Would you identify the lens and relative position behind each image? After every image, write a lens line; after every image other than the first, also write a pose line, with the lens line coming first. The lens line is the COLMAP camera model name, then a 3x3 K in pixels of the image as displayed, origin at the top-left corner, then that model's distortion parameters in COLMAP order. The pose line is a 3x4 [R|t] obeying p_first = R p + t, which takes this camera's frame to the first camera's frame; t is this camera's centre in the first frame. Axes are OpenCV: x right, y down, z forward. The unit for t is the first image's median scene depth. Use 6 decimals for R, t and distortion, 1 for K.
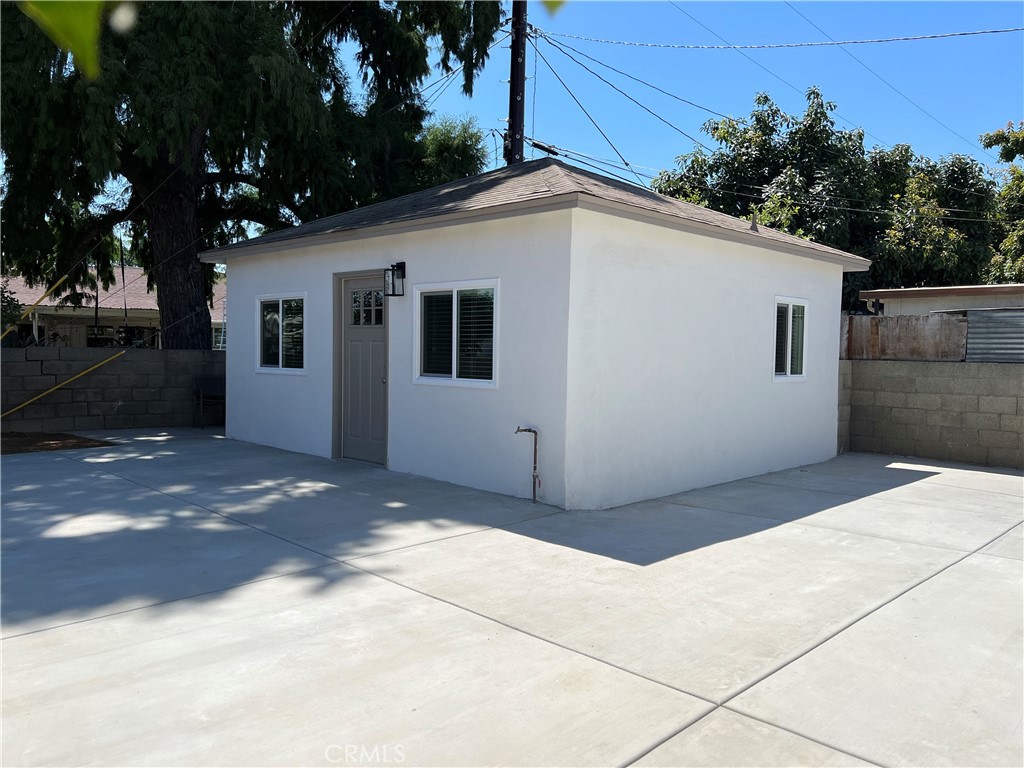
lens RADIAL K [[775.9, 0, 512.6], [0, 775.9, 395.0], [0, 0, 1]] dist [0.031616, -0.029019]
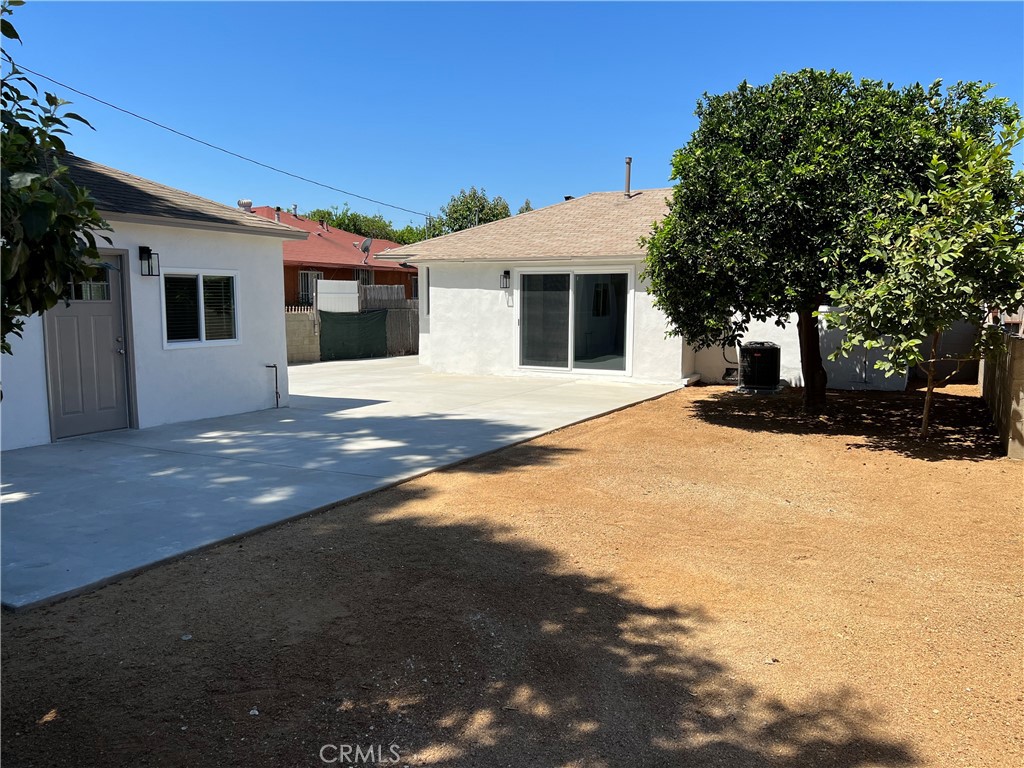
lens RADIAL K [[772.4, 0, 512.0], [0, 772.4, 384.0], [0, 0, 1]] dist [0.025517, -0.007392]
pose [[-0.281626, -0.117308, 0.952327, -1.482861], [0.051145, 0.989252, 0.136981, -0.101539], [-0.958160, 0.087284, -0.272599, 0.834698]]
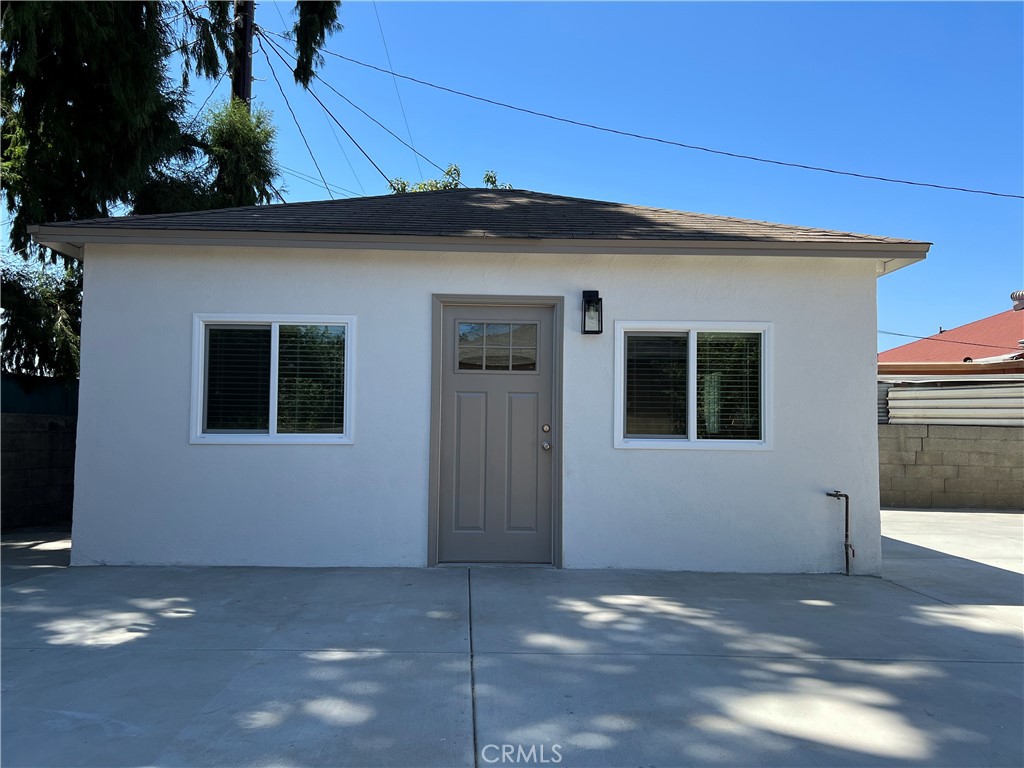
lens RADIAL K [[772.4, 0, 512.0], [0, 772.4, 384.0], [0, 0, 1]] dist [0.025517, -0.007392]
pose [[0.723971, -0.000510, 0.689830, -0.751281], [0.041362, 0.998233, -0.042671, -0.051313], [-0.688589, 0.059425, 0.722713, 0.523724]]
